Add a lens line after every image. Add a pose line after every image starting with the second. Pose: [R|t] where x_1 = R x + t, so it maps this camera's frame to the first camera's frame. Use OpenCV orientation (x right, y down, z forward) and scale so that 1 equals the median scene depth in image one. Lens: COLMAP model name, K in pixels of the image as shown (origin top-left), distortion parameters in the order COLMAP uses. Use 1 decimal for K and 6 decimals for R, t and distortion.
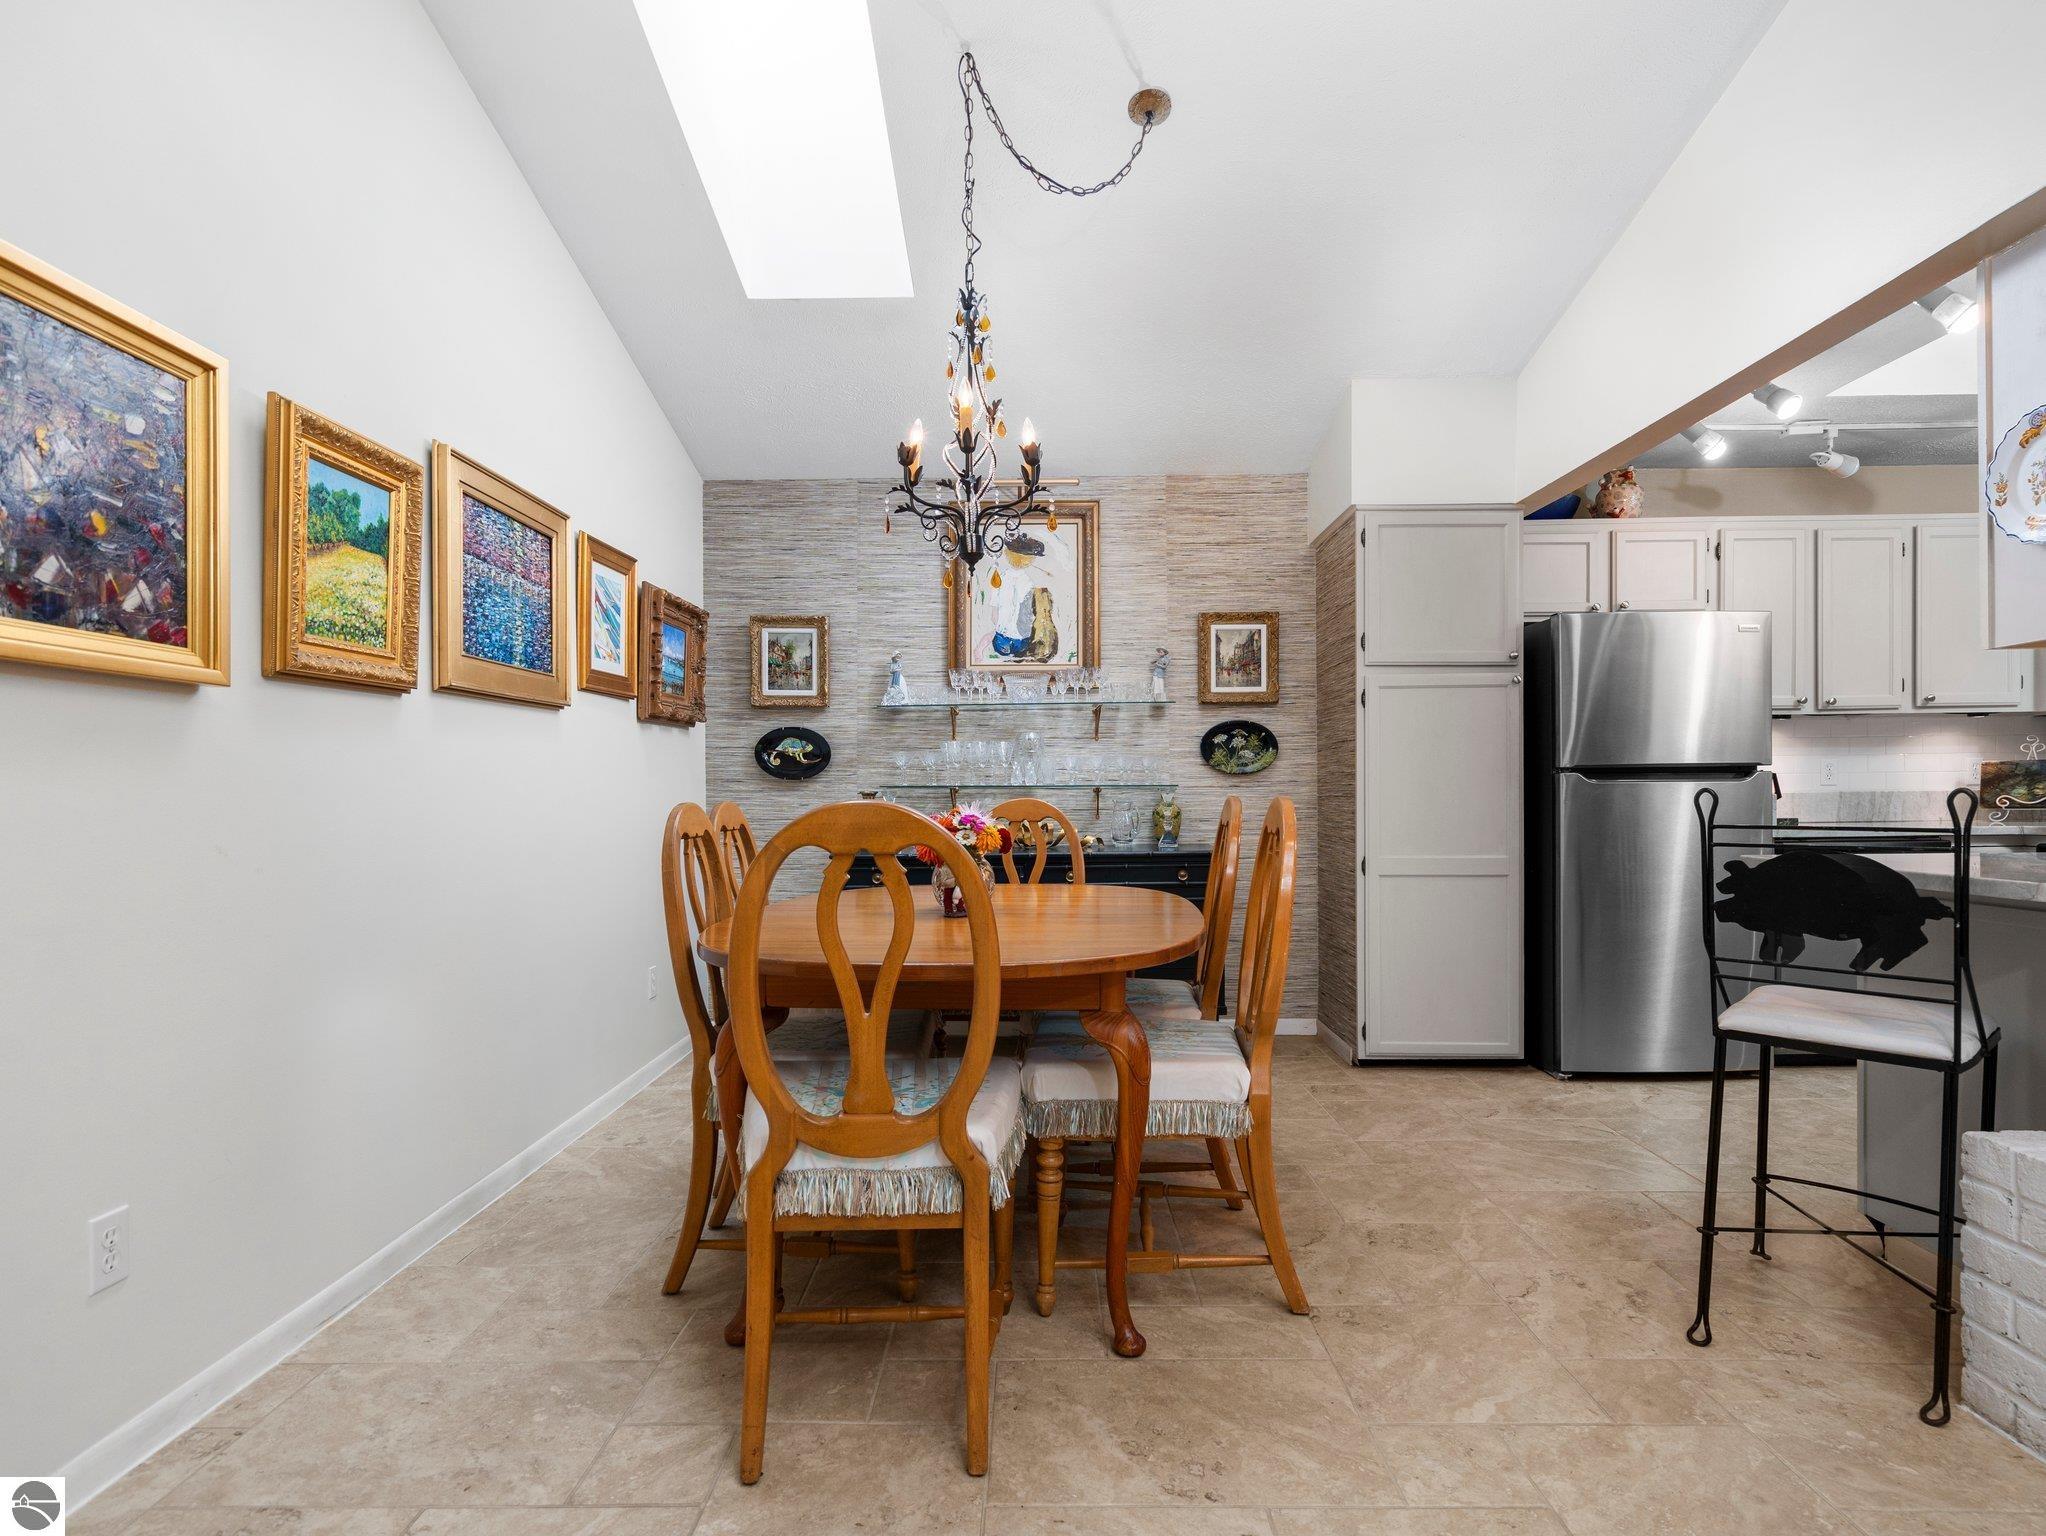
lens RADIAL K [[1051.1, 0, 1028.1], [0, 1051.1, 815.7], [0, 0, 1]] dist [-0.009023, 0.004615]
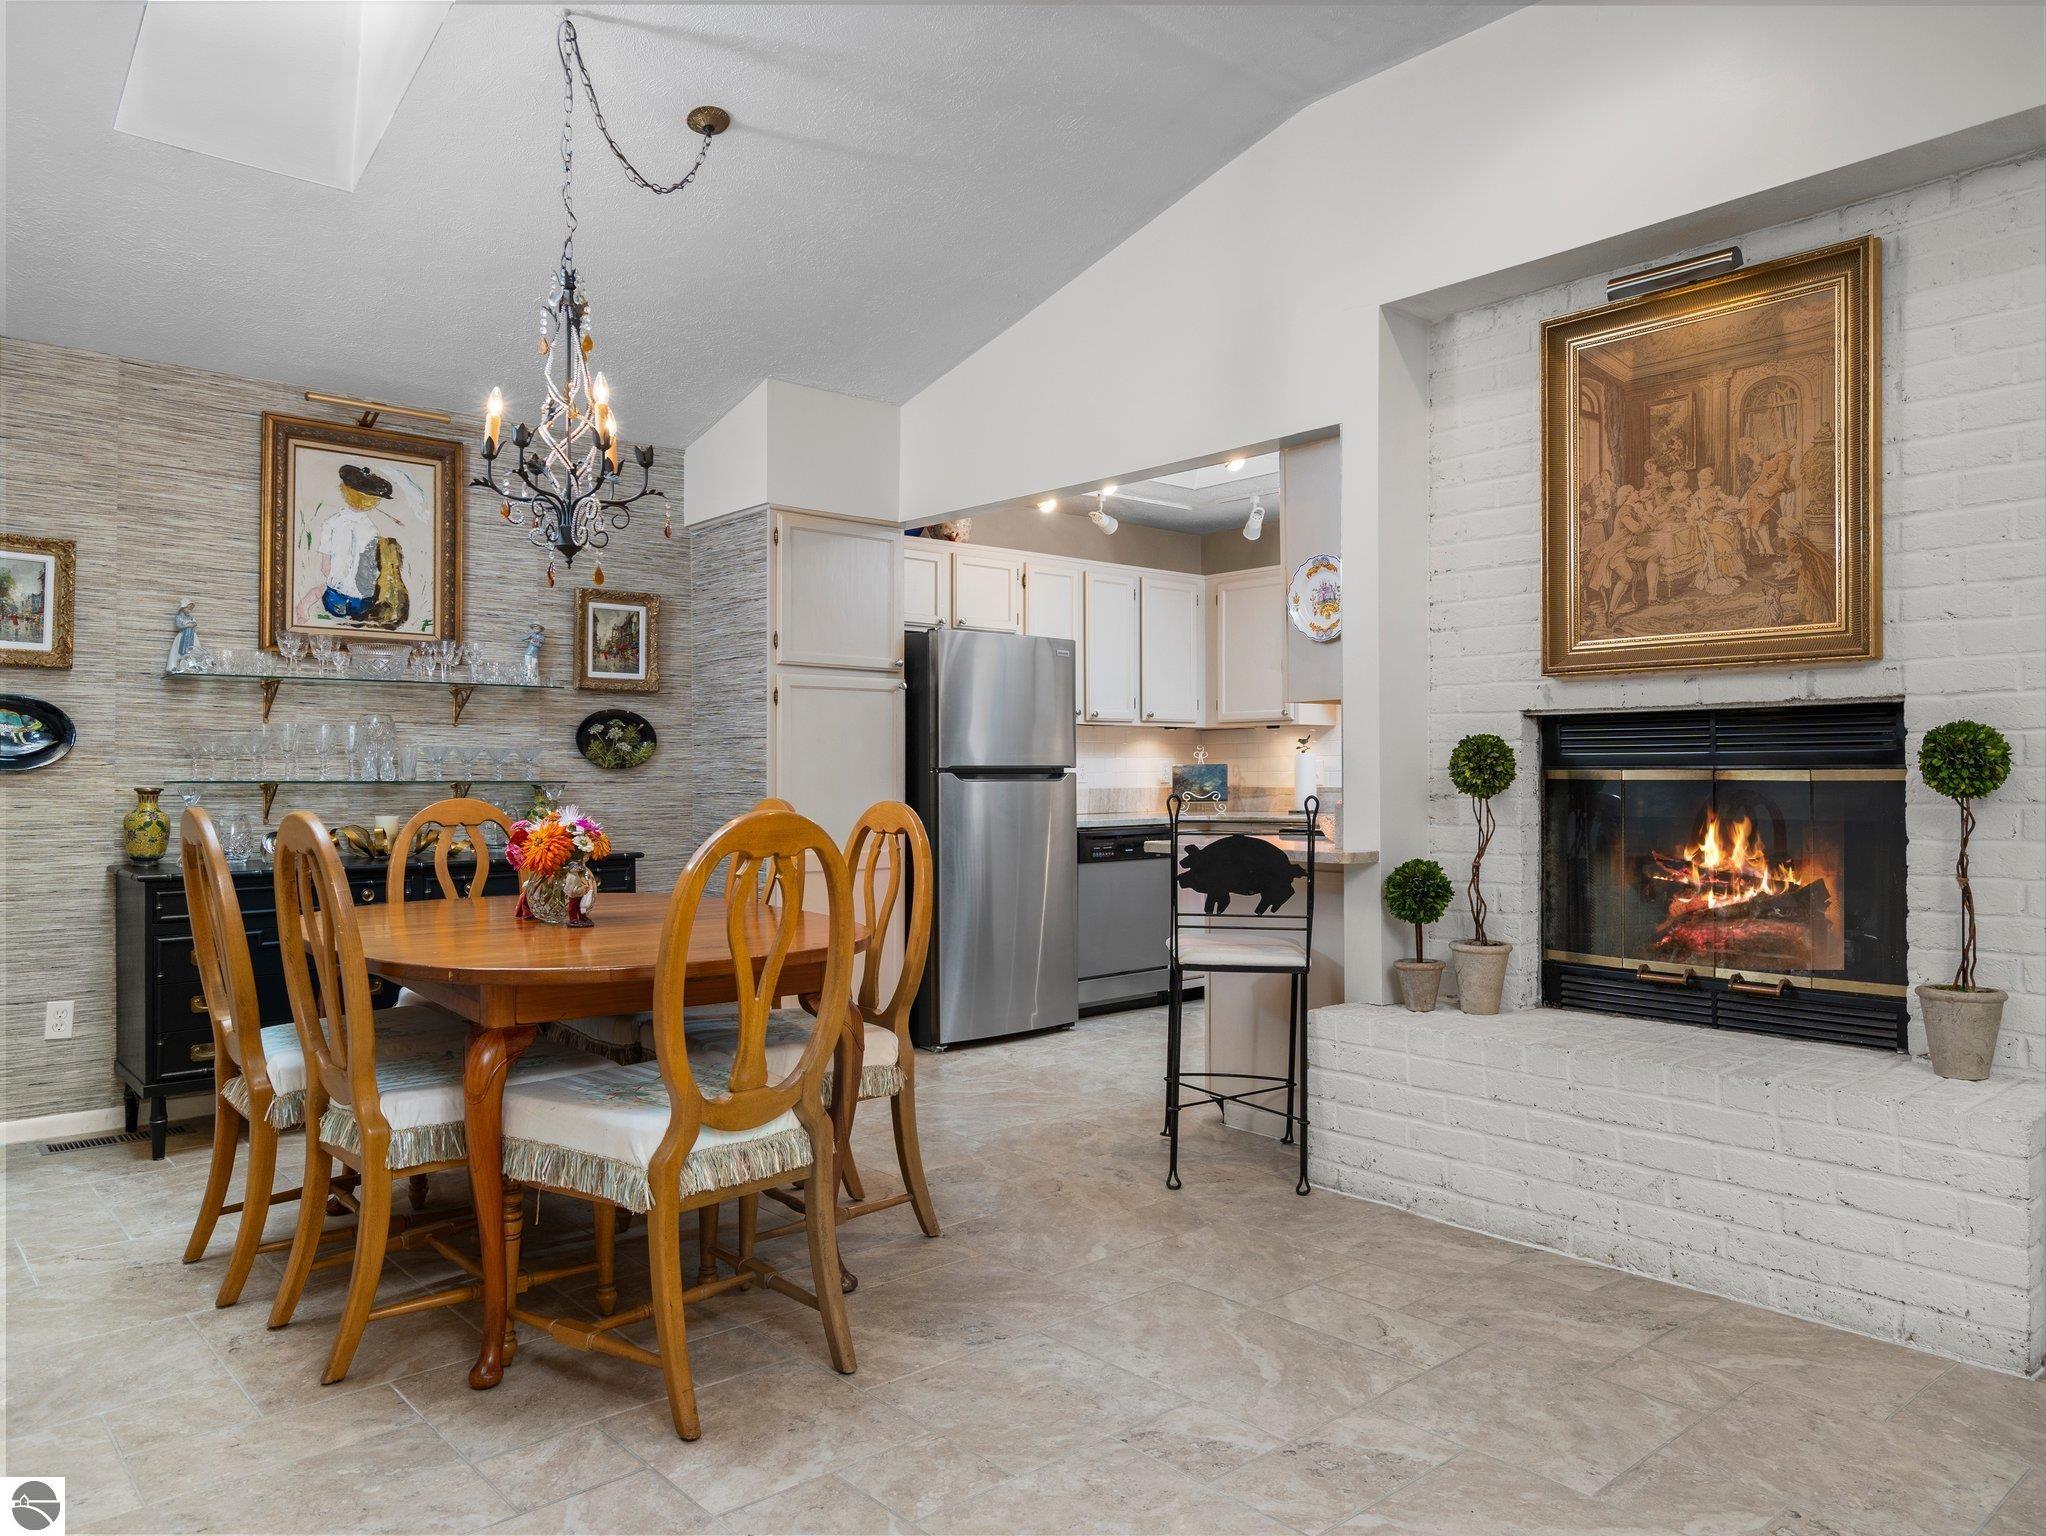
lens RADIAL K [[1379.9, 0, 1012.8], [0, 1379.9, 778.3], [0, 0, 1]] dist [-0.004165, 0.005161]
pose [[0.747253, 0.005118, 0.664520, -0.648237], [0.009528, 0.999785, -0.018415, -0.013408], [-0.664472, 0.020092, 0.747043, -0.214270]]
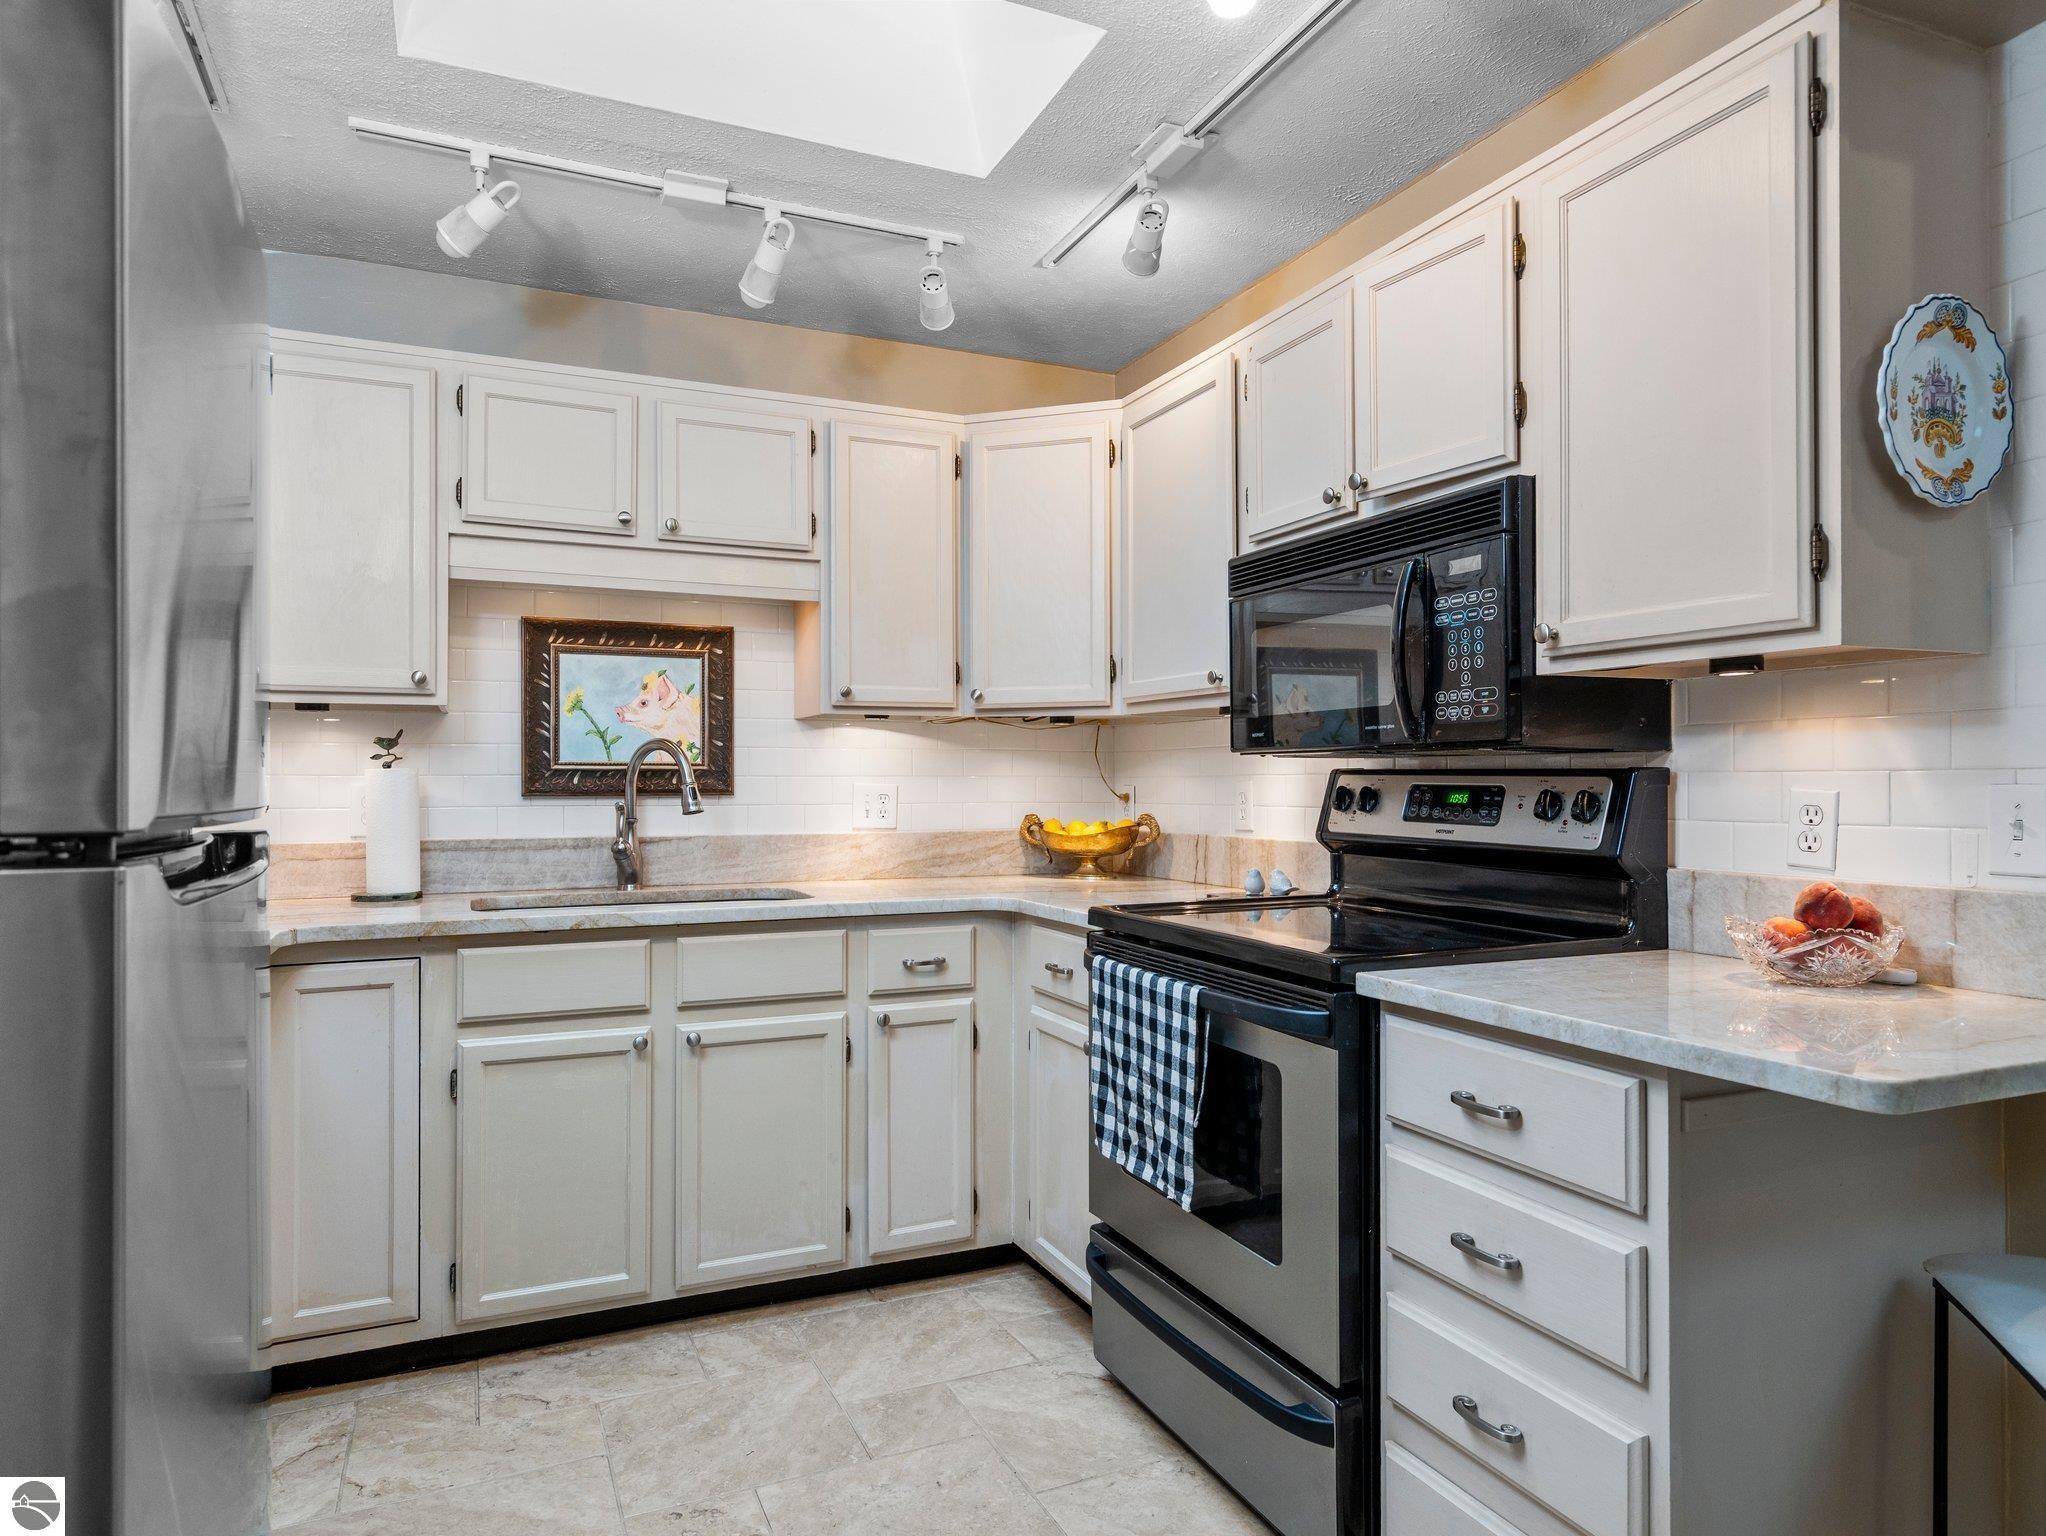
lens RADIAL K [[1235.2, 0, 1013.3], [0, 1235.2, 776.1], [0, 0, 1]] dist [0.004560, 0.004497]
pose [[-0.418049, 0.018709, 0.908232, 0.421339], [0.026907, 0.999604, -0.008206, -0.081882], [-0.908026, 0.021007, -0.418387, 1.546644]]
